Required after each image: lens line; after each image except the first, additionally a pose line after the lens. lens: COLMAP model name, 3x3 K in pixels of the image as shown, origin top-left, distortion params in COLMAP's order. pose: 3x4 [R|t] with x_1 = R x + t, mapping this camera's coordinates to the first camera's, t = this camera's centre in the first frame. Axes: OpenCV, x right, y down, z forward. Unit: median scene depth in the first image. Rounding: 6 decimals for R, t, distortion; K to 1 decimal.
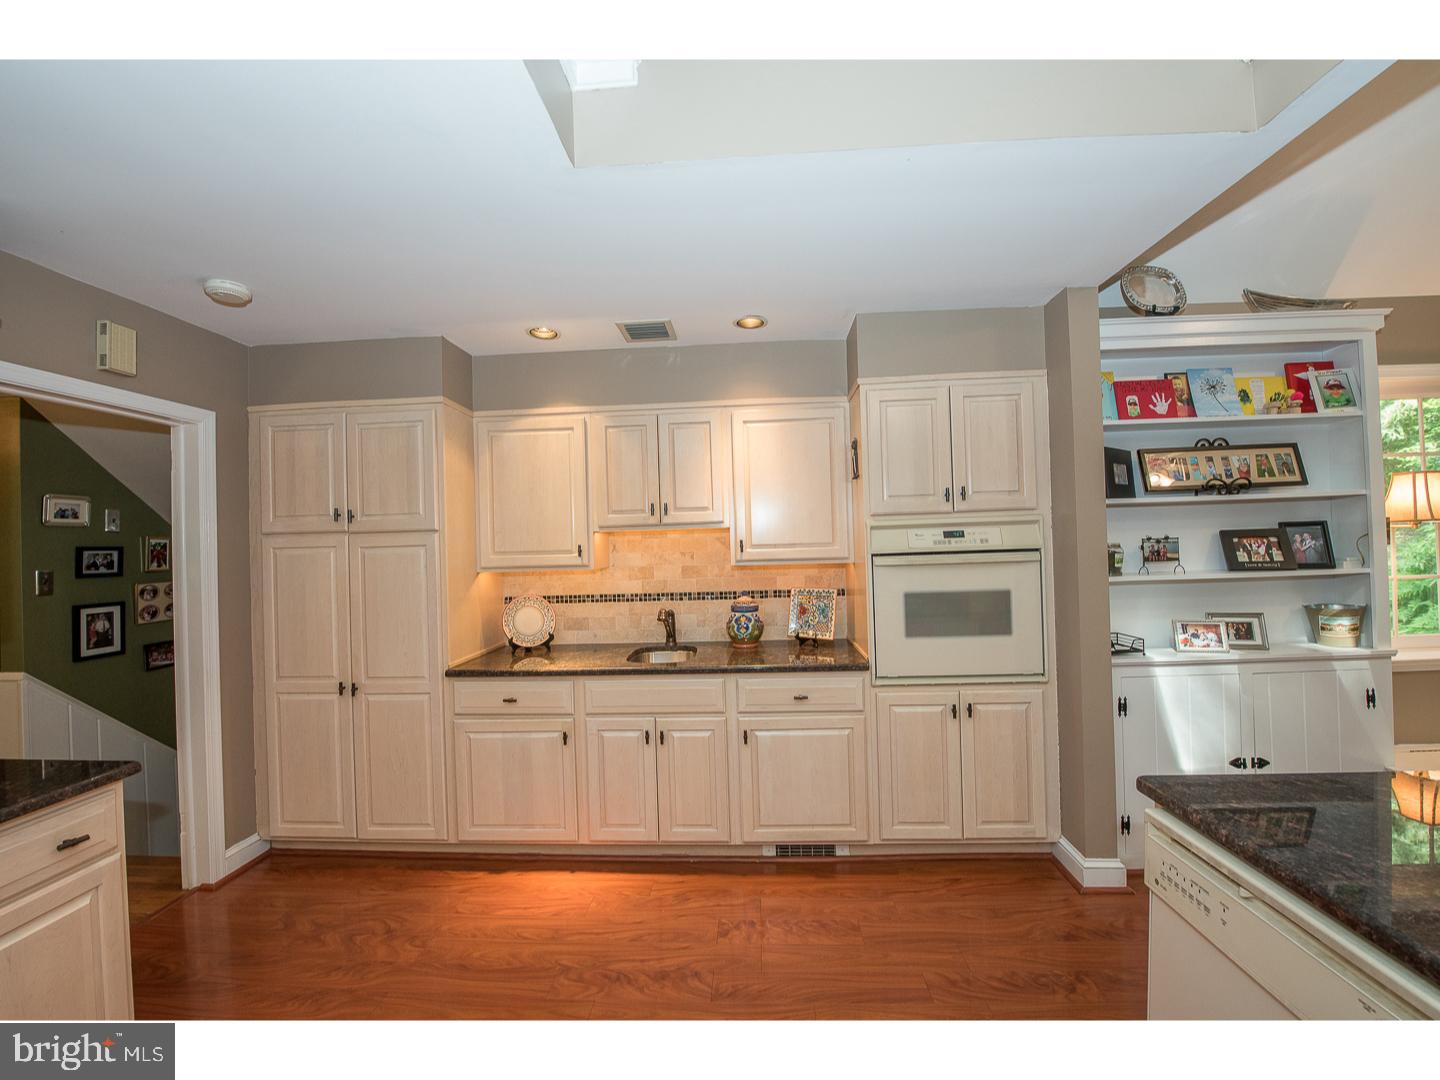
lens RADIAL K [[575.1, 0, 721.1], [0, 575.1, 539.7], [0, 0, 1]] dist [-0.019602, -0.000790]
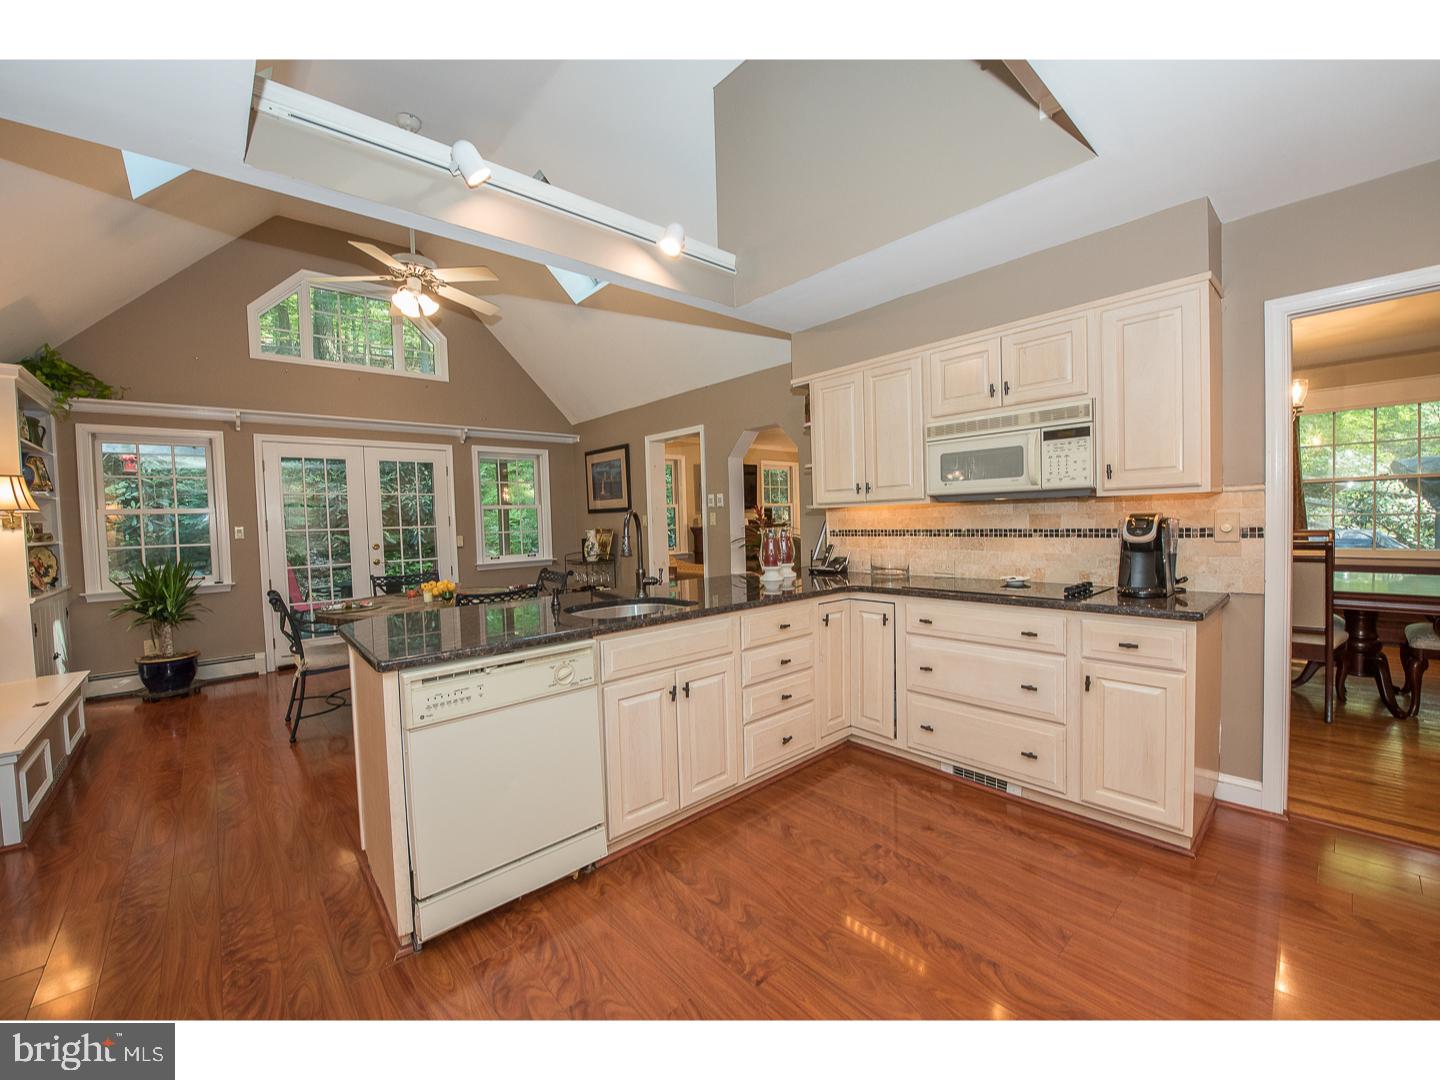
lens RADIAL K [[575.1, 0, 723.4], [0, 575.1, 541.5], [0, 0, 1]] dist [-0.019602, -0.000790]
pose [[-0.711723, 0.024099, 0.702047, -0.367588], [0.043840, 0.998987, 0.010153, 0.079088], [-0.701091, 0.038004, -0.712058, 0.668250]]
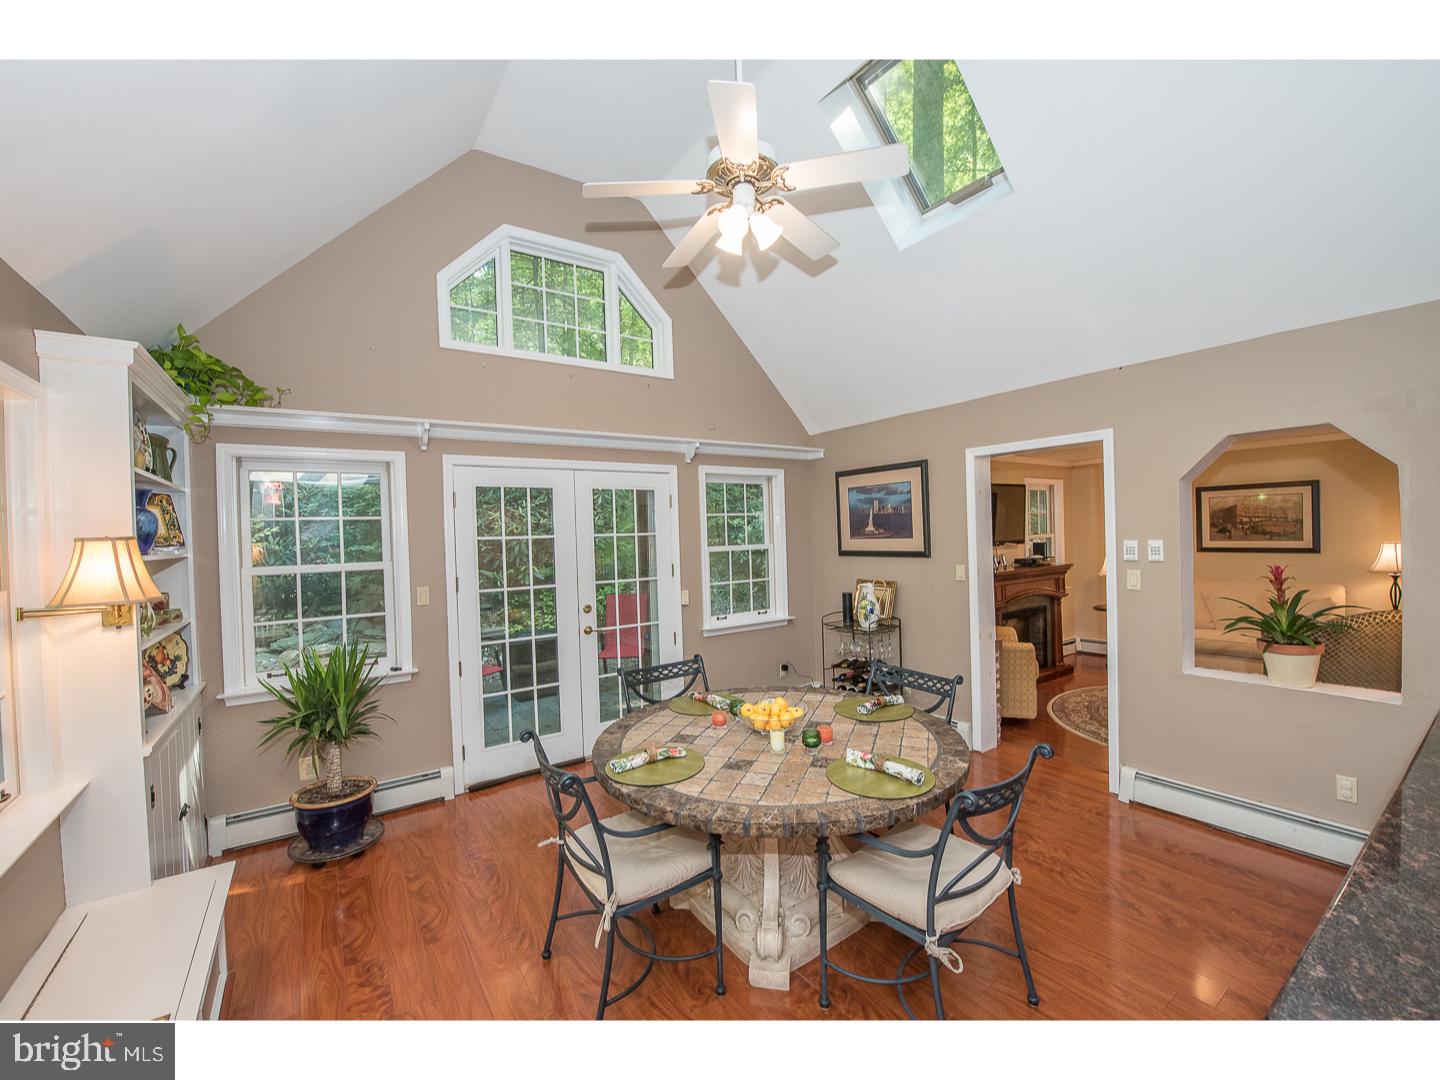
lens RADIAL K [[575.1, 0, 709.3], [0, 575.1, 541.1], [0, 0, 1]] dist [-0.019602, -0.000790]
pose [[-0.606212, 0.040257, 0.794283, 0.687521], [0.040128, 0.998994, -0.020006, -0.083423], [-0.794290, 0.019745, -0.607218, 0.732374]]
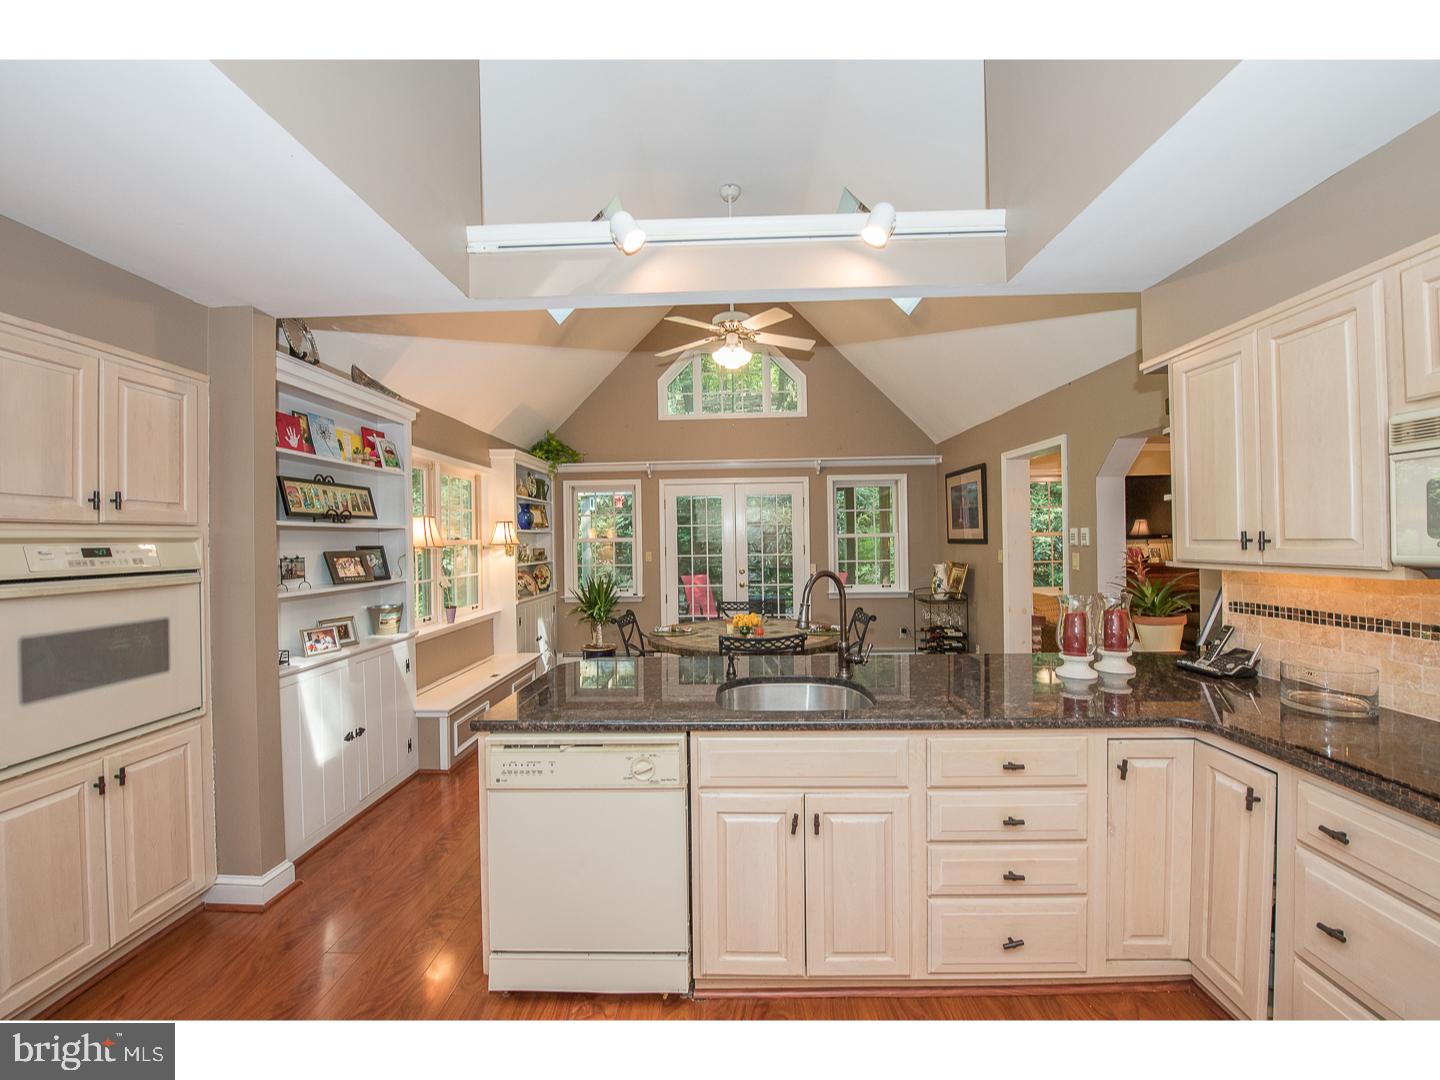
lens RADIAL K [[575.1, 0, 721.4], [0, 575.1, 540.0], [0, 0, 1]] dist [-0.019602, -0.000790]
pose [[-0.031431, 0.031881, 0.998997, -0.370205], [0.005813, 0.999480, -0.031713, 0.002207], [-0.999489, 0.004810, -0.031600, 0.197573]]
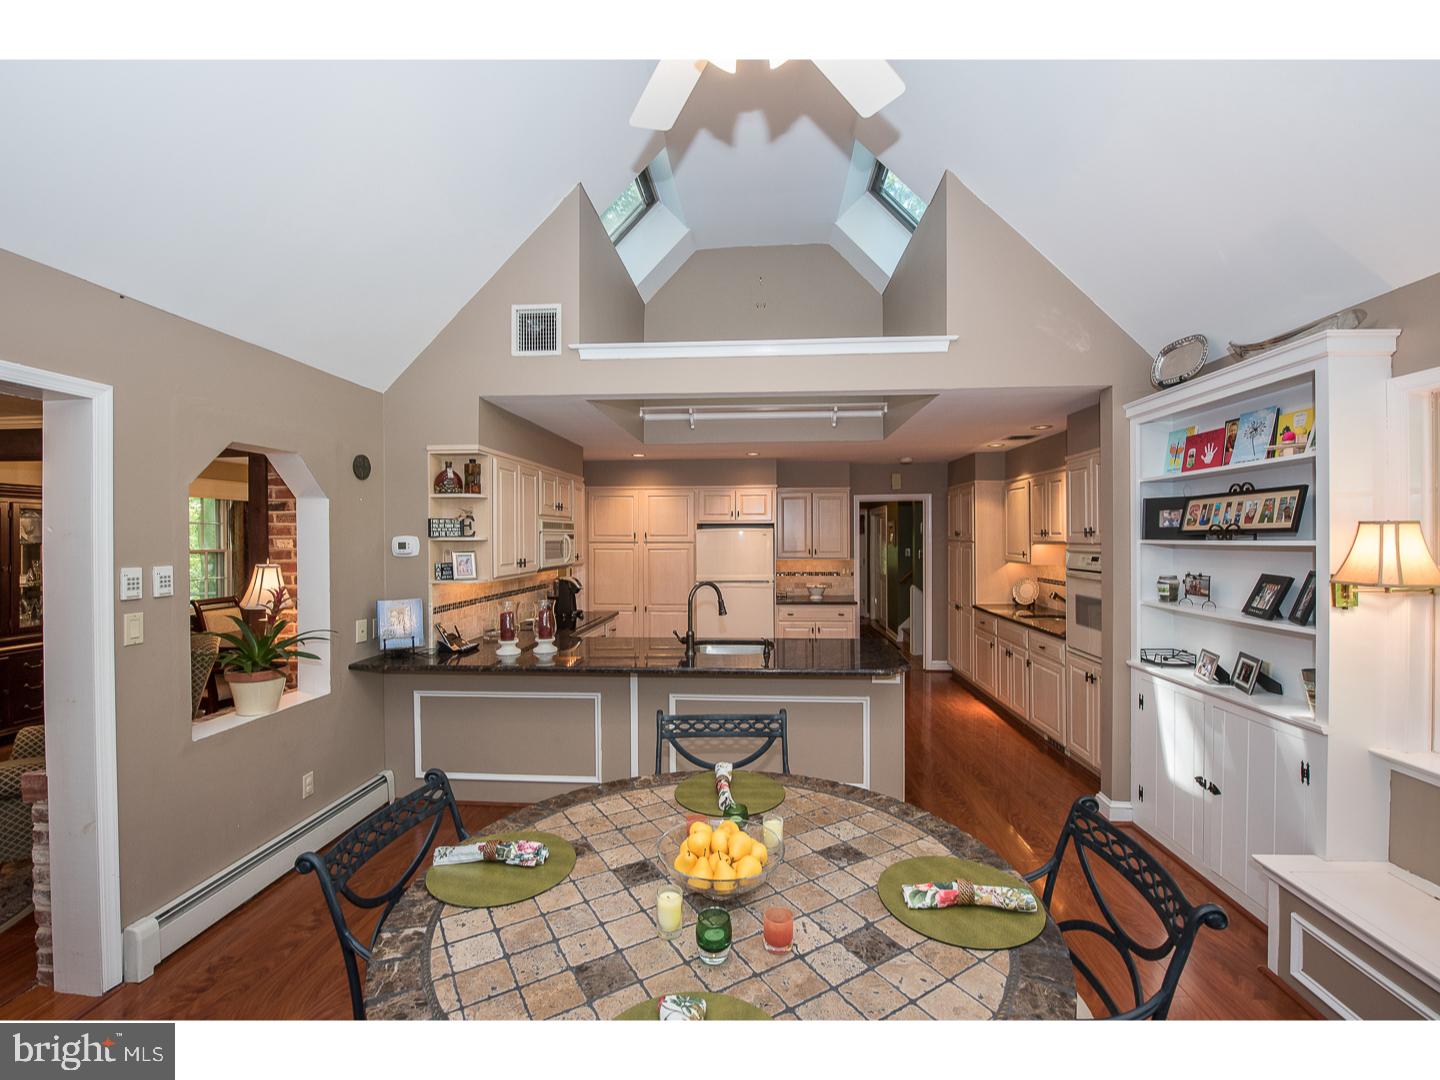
lens RADIAL K [[601.3, 0, 729.2], [0, 601.3, 538.0], [0, 0, 1]] dist [-0.019714, -0.000202]
pose [[-0.005924, 0.033553, -0.999419, 1.976516], [0.014961, 0.999328, 0.033461, -0.131408], [0.999871, -0.014754, -0.006422, 0.077818]]
